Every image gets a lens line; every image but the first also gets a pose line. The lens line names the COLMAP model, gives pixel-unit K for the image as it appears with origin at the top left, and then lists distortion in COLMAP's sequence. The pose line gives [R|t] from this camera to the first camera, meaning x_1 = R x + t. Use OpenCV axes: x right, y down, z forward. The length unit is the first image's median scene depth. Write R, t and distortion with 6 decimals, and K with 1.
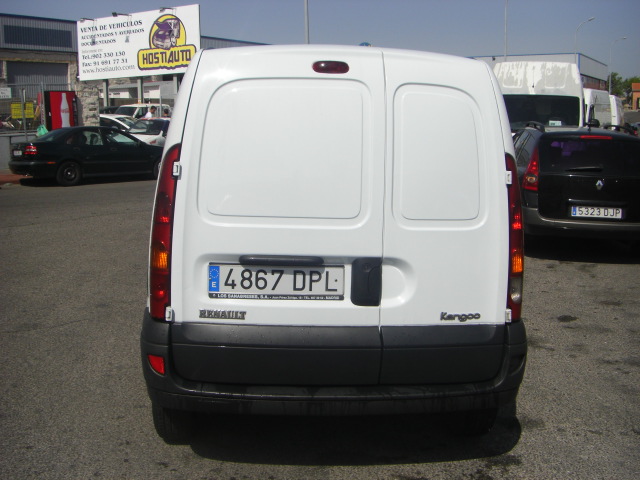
lens RADIAL K [[720.6, 0, 320.0], [0, 720.6, 240.0], [0, 0, 1]] dist [-0.164714, 0.060807]
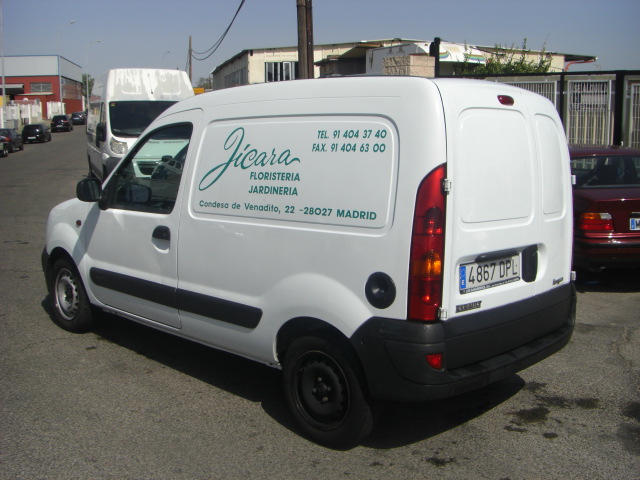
lens RADIAL K [[720.6, 0, 320.0], [0, 720.6, 240.0], [0, 0, 1]] dist [-0.164714, 0.060807]
pose [[0.741107, -0.104546, 0.663197, -0.132467], [0.105024, 0.993693, 0.039283, -0.009393], [-0.663121, 0.040539, 0.747413, 0.033861]]
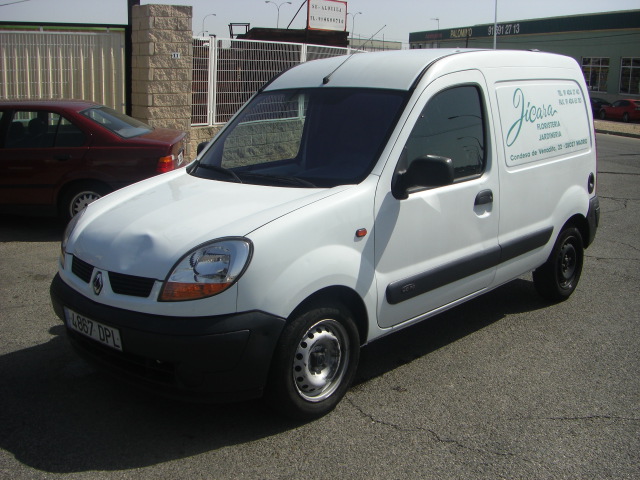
lens RADIAL K [[720.6, 0, 320.0], [0, 720.6, 240.0], [0, 0, 1]] dist [-0.164714, 0.060807]
pose [[-0.675440, -0.166576, 0.718354, -0.145809], [0.115672, 0.938159, 0.326308, -0.076136], [-0.728286, 0.303495, -0.614402, 0.428500]]
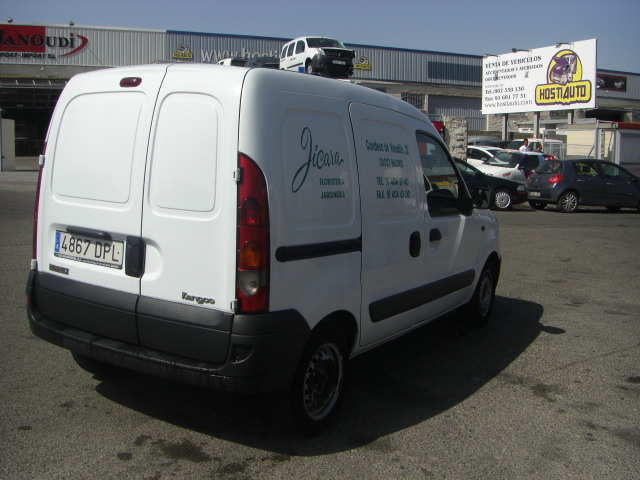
lens RADIAL K [[720.6, 0, 320.0], [0, 720.6, 240.0], [0, 0, 1]] dist [-0.164714, 0.060807]
pose [[0.820254, 0.092543, -0.564464, 0.121783], [-0.121159, 0.992544, -0.013337, 0.001006], [0.559021, 0.079330, 0.825350, 0.022320]]
